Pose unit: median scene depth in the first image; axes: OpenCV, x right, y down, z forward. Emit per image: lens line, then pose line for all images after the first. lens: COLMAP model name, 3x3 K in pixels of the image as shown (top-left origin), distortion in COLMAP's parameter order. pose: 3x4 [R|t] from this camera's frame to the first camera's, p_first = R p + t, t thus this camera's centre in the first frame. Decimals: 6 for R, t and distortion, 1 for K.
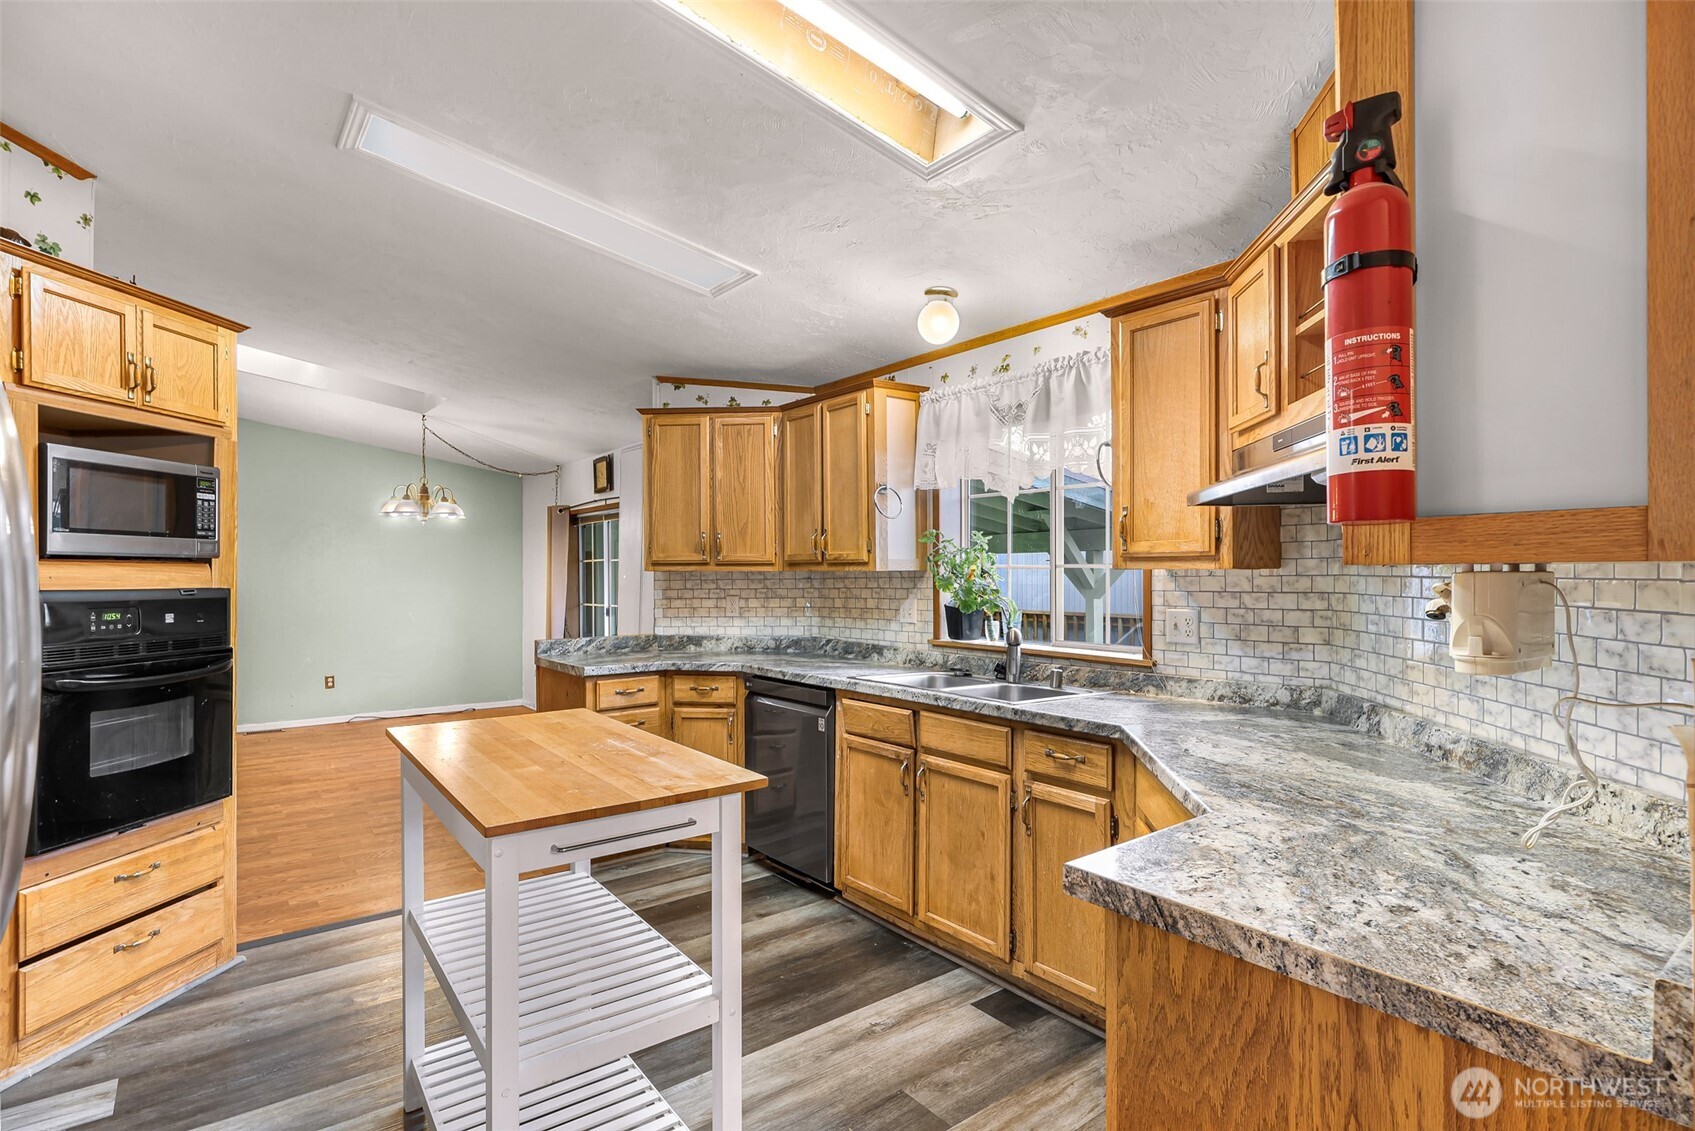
lens RADIAL K [[825.8, 0, 831.4], [0, 825.8, 577.4], [0, 0, 1]] dist [-0.002411, -0.001008]
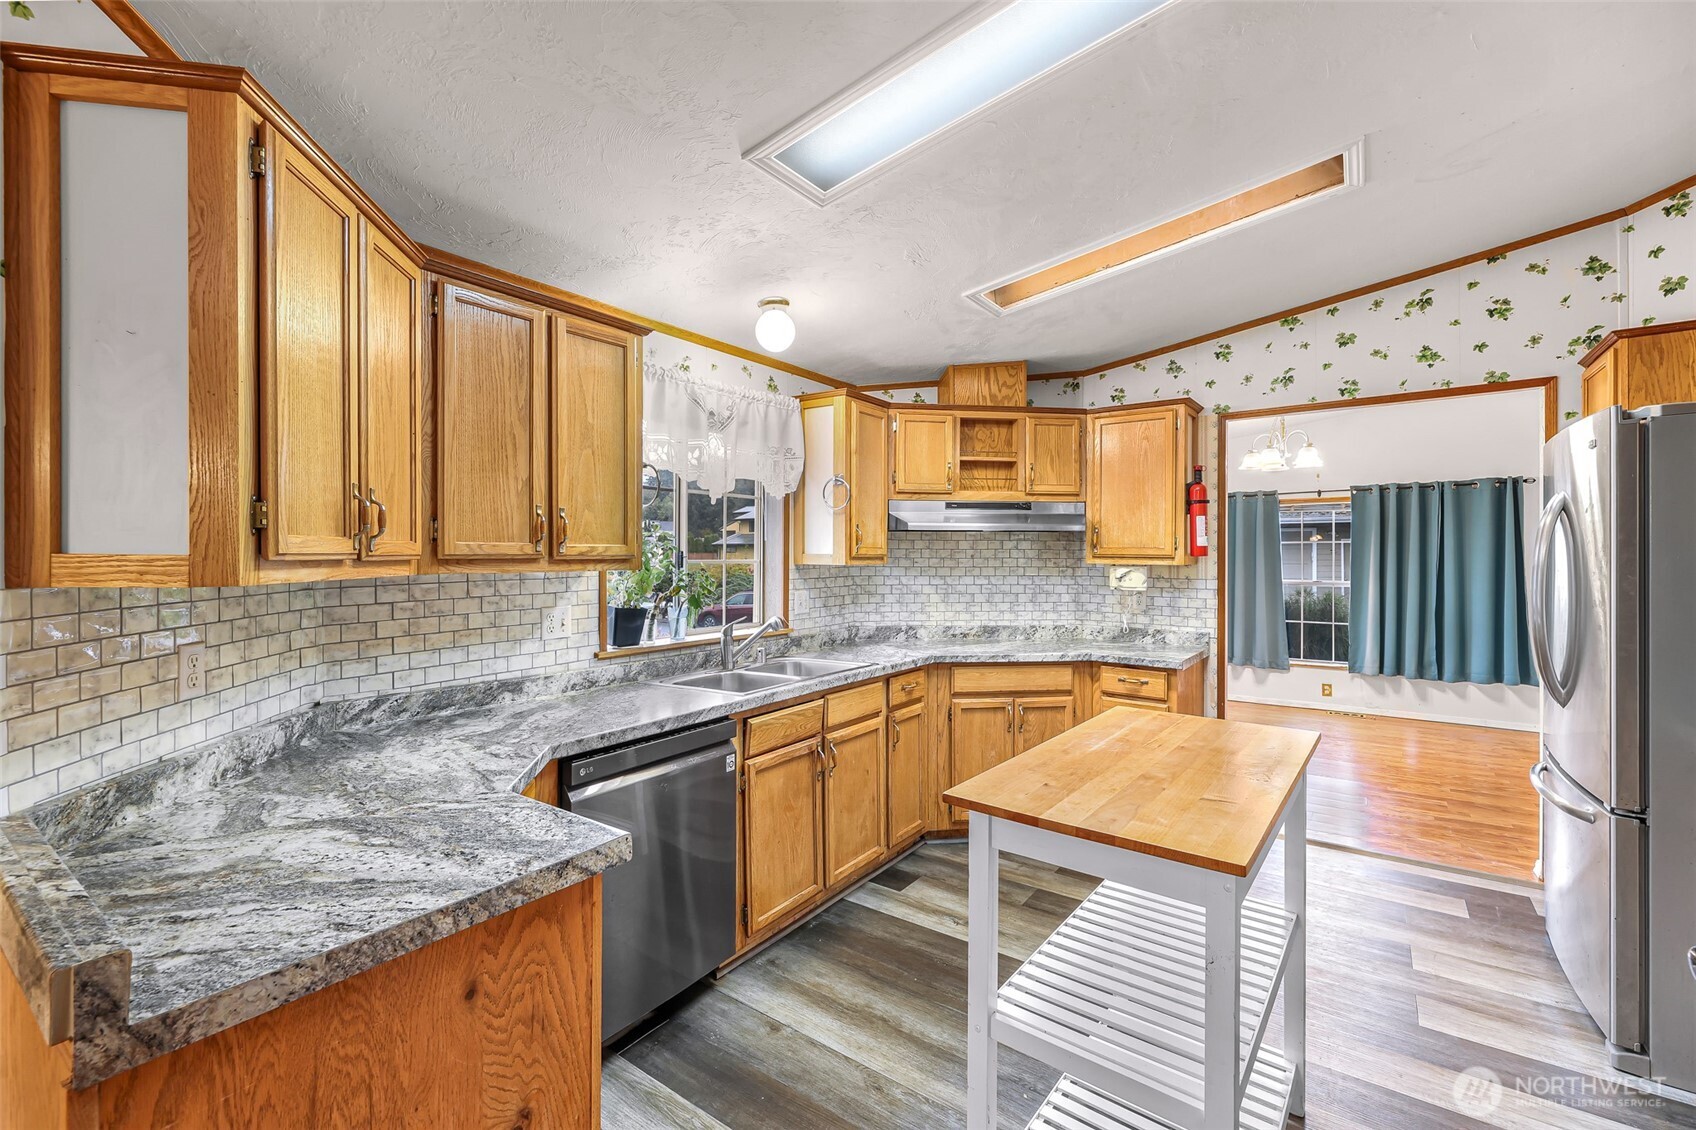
lens RADIAL K [[722.0, 0, 844.9], [0, 722.0, 554.7], [0, 0, 1]] dist [0.003223, -0.000998]
pose [[-0.287686, 0.000013, 0.957725, -0.665916], [0.005293, 0.999985, 0.001577, -0.022689], [-0.957710, 0.005523, -0.287682, 1.016488]]
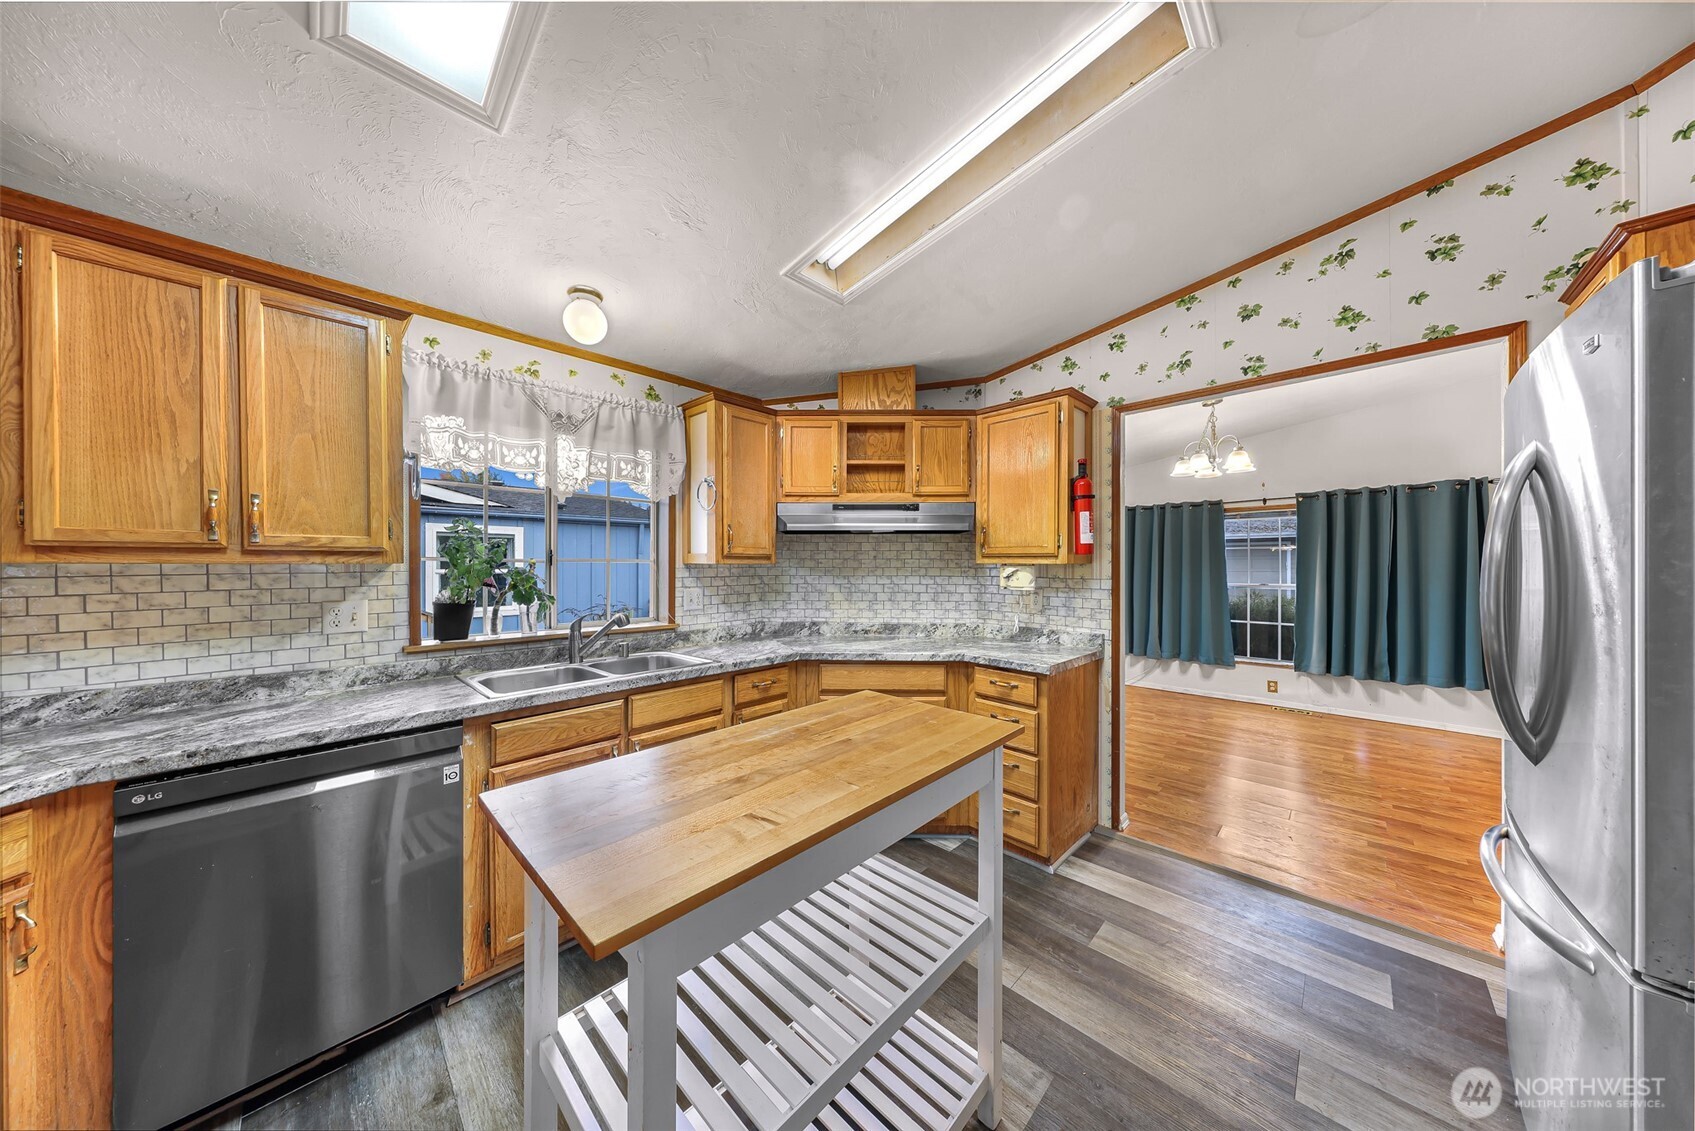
lens RADIAL K [[519.3, 0, 840.5], [0, 519.3, 566.4], [0, 0, 1]] dist [0.002646, -0.000506]
pose [[-0.143915, -0.000825, 0.989590, -0.480411], [0.006220, 0.999979, 0.001739, -0.003656], [-0.989571, 0.006406, -0.143907, 0.672906]]
